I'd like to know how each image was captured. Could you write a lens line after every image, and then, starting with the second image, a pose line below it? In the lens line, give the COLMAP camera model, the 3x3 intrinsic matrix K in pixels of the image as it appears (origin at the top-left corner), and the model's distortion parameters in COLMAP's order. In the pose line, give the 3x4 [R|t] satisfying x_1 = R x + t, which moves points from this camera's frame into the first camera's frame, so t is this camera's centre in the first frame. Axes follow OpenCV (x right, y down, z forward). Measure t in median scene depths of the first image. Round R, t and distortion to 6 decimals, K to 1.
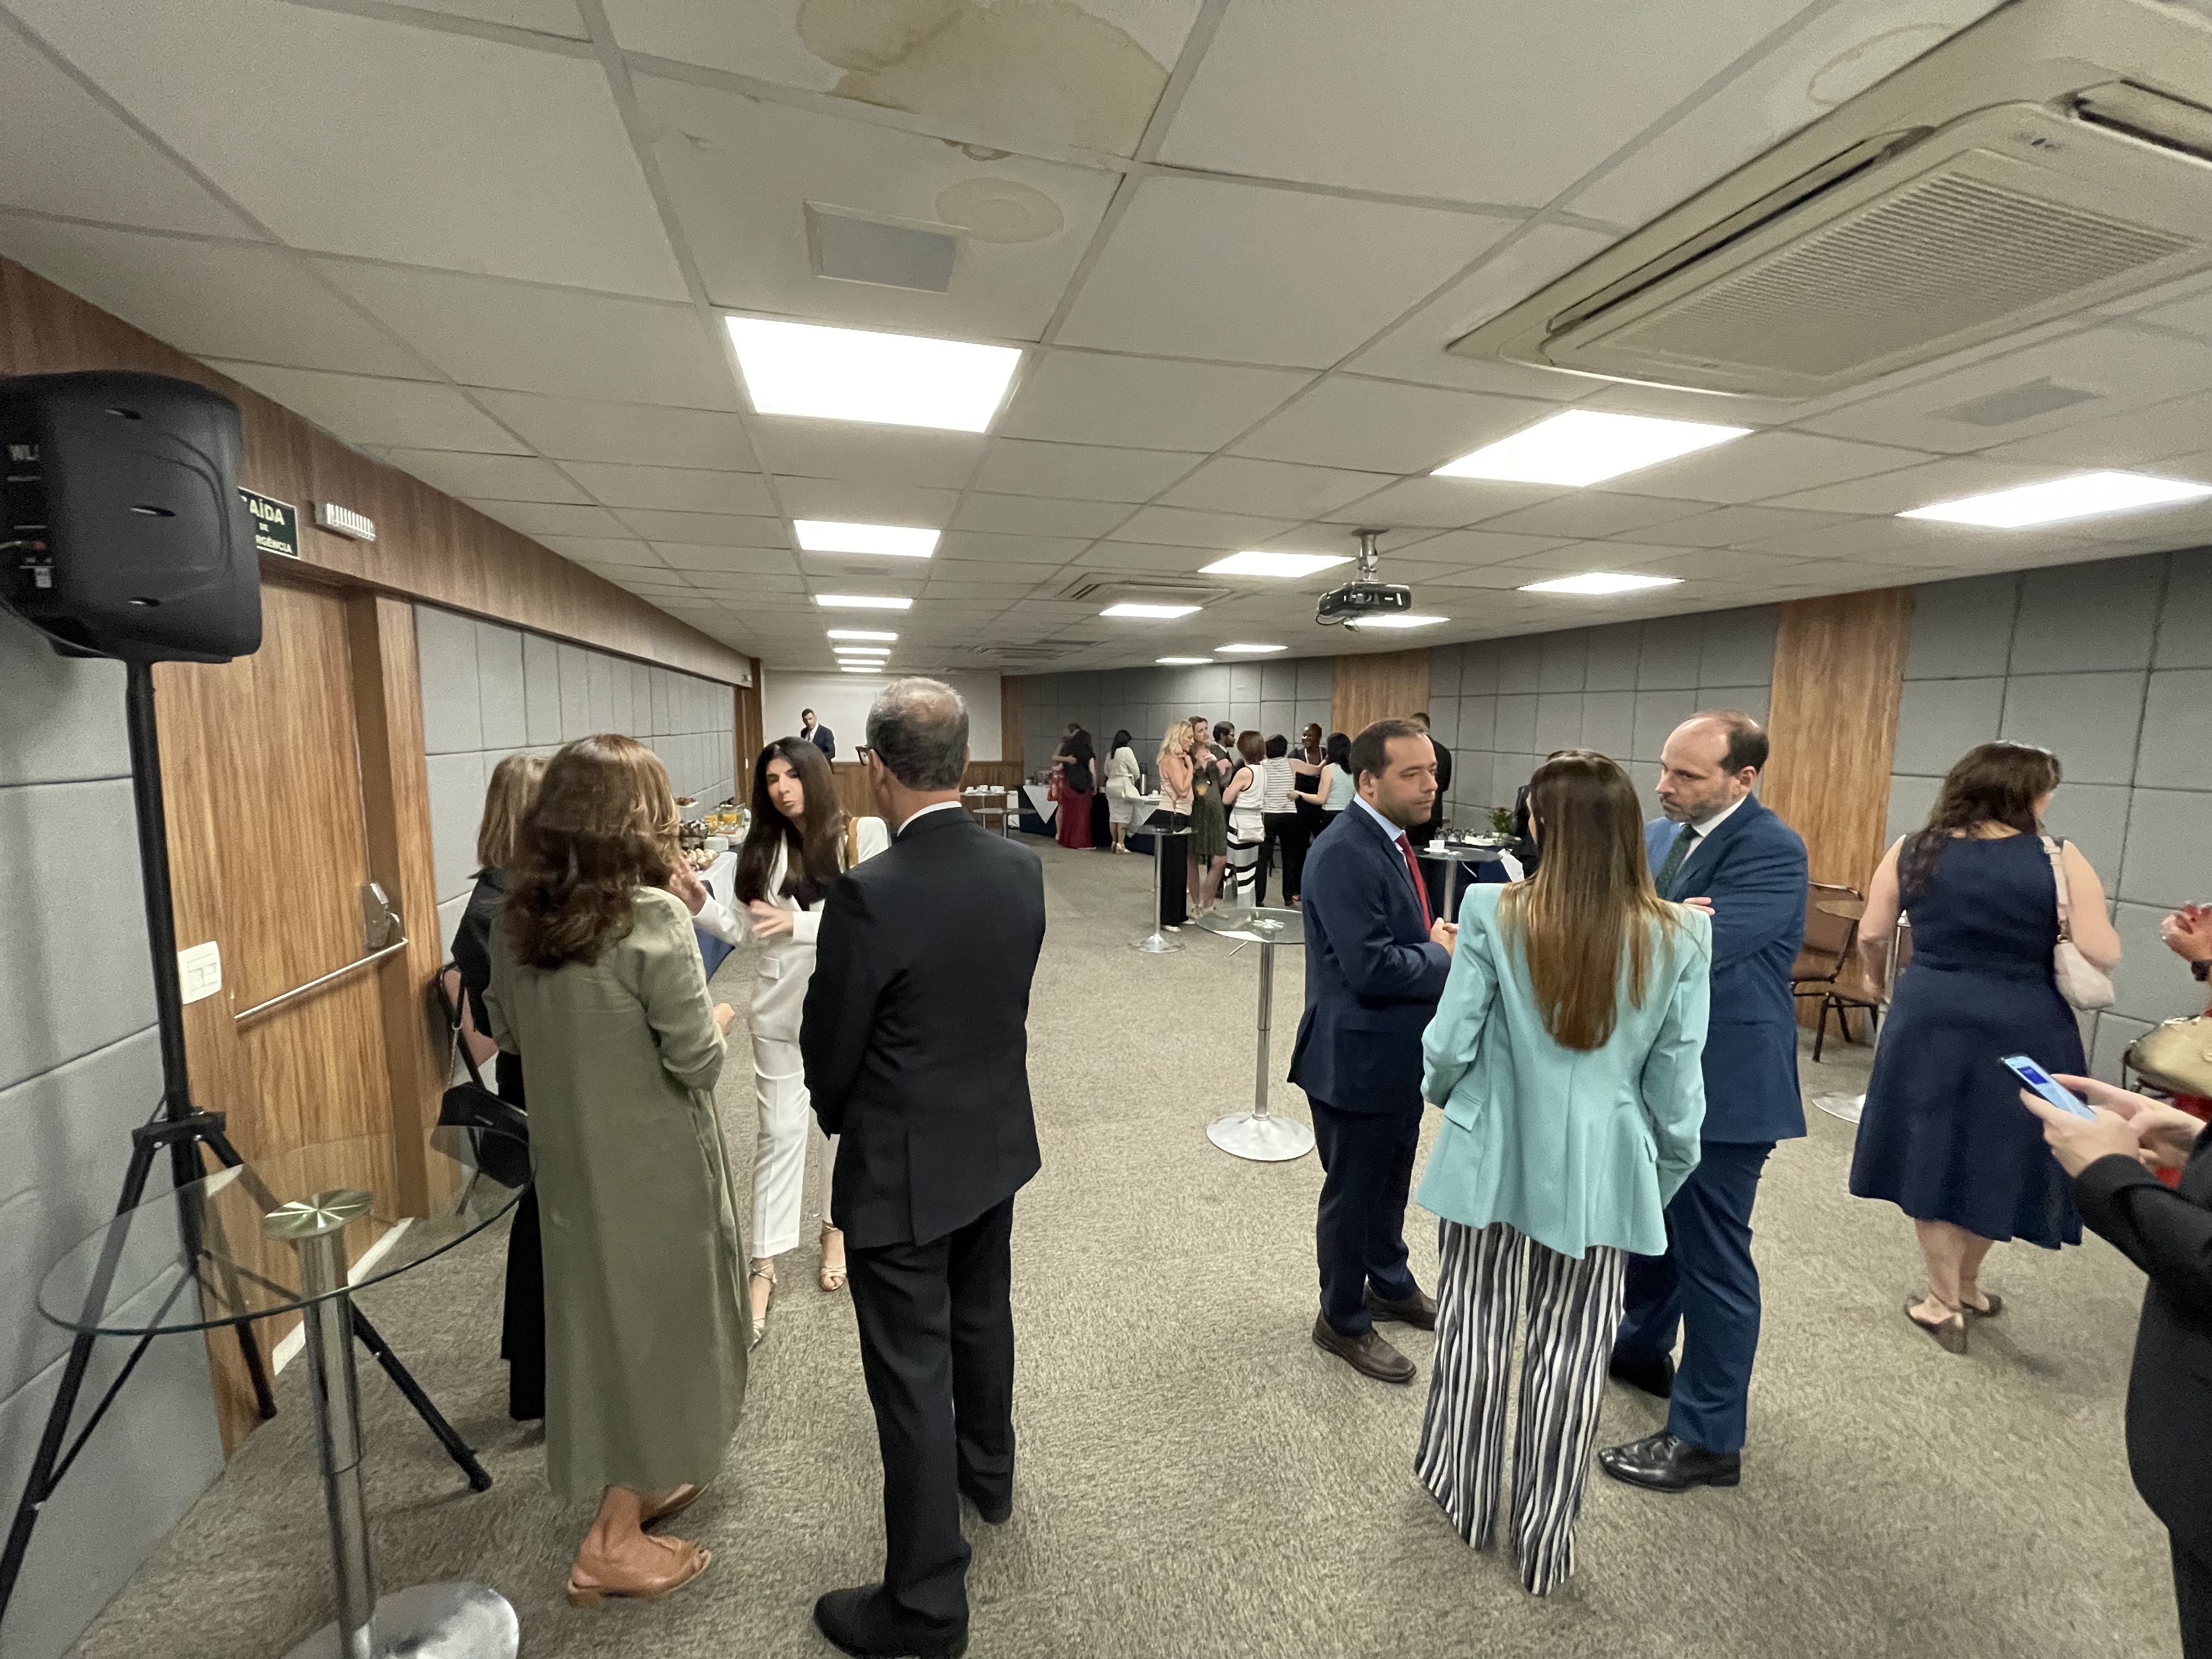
lens RADIAL K [[889.8, 0, 1103.4], [0, 889.8, 824.2], [0, 0, 1]] dist [-0.004410, 0.001876]
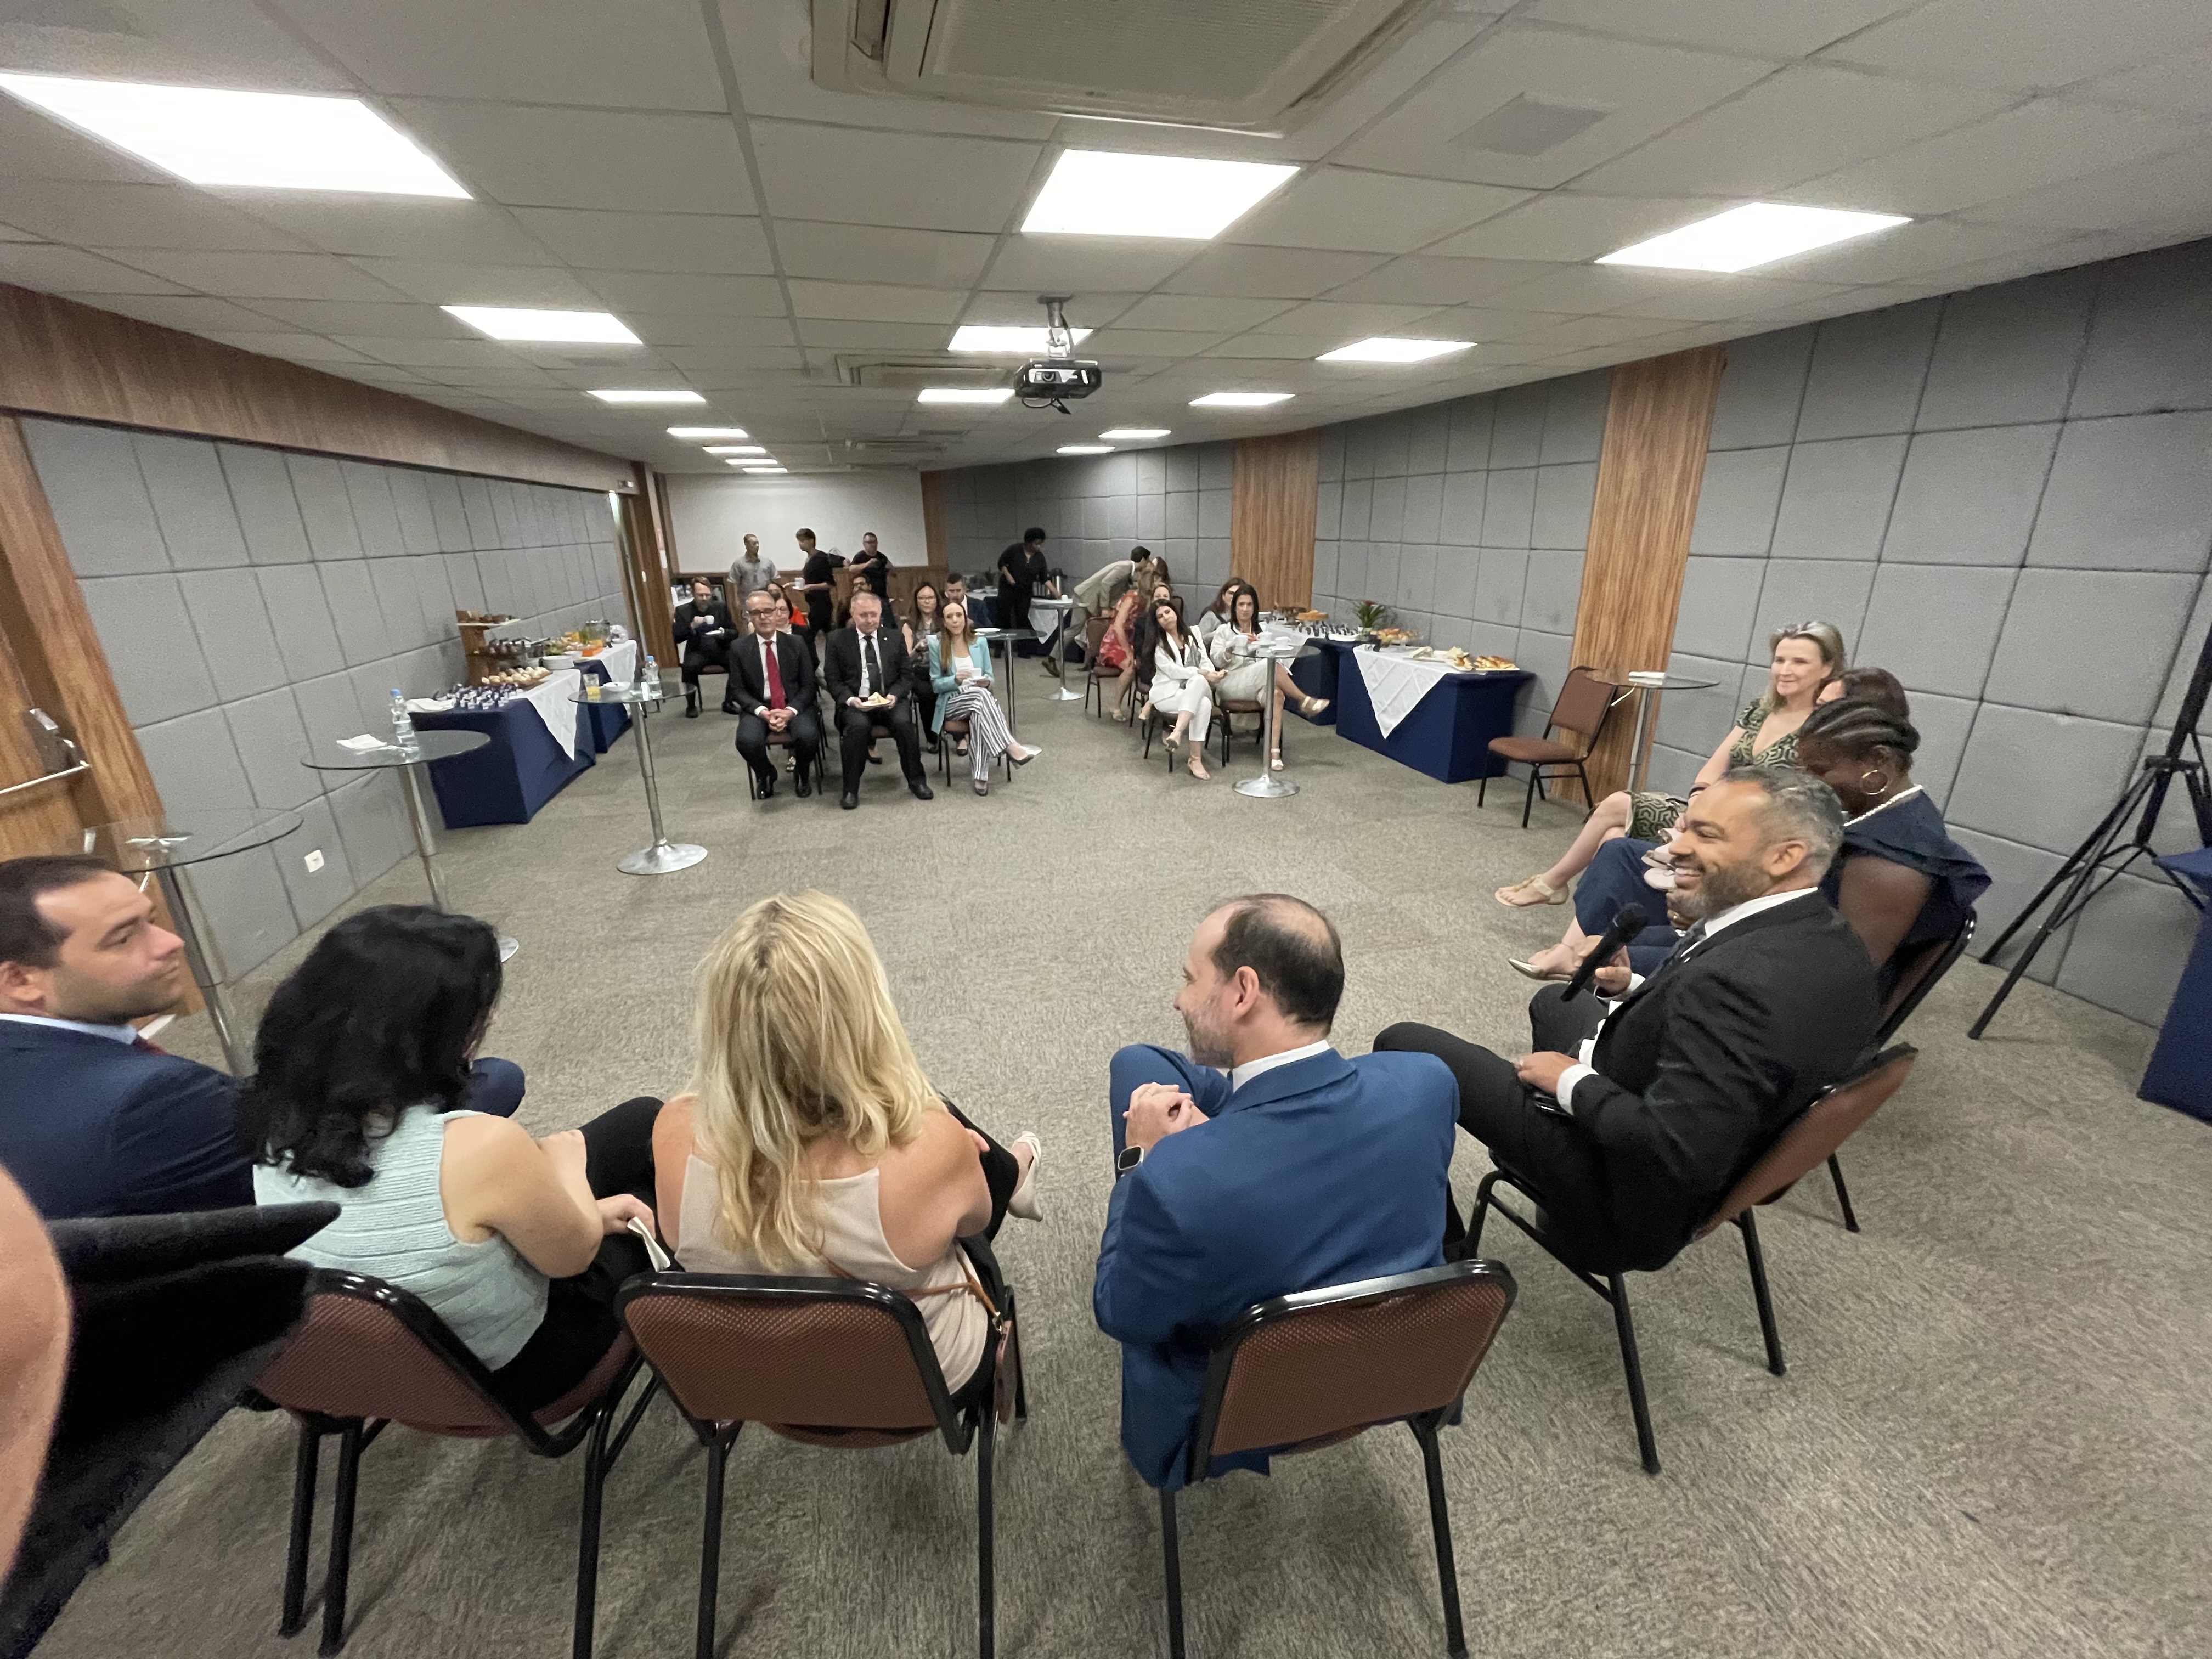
lens RADIAL K [[889.8, 0, 1105.7], [0, 889.8, 820.3], [0, 0, 1]] dist [-0.004410, 0.001876]
pose [[0.999606, -0.026333, -0.009688, 0.246978], [0.027782, 0.977216, 0.210420, 0.005268], [0.003926, -0.210606, 0.977563, -0.013037]]
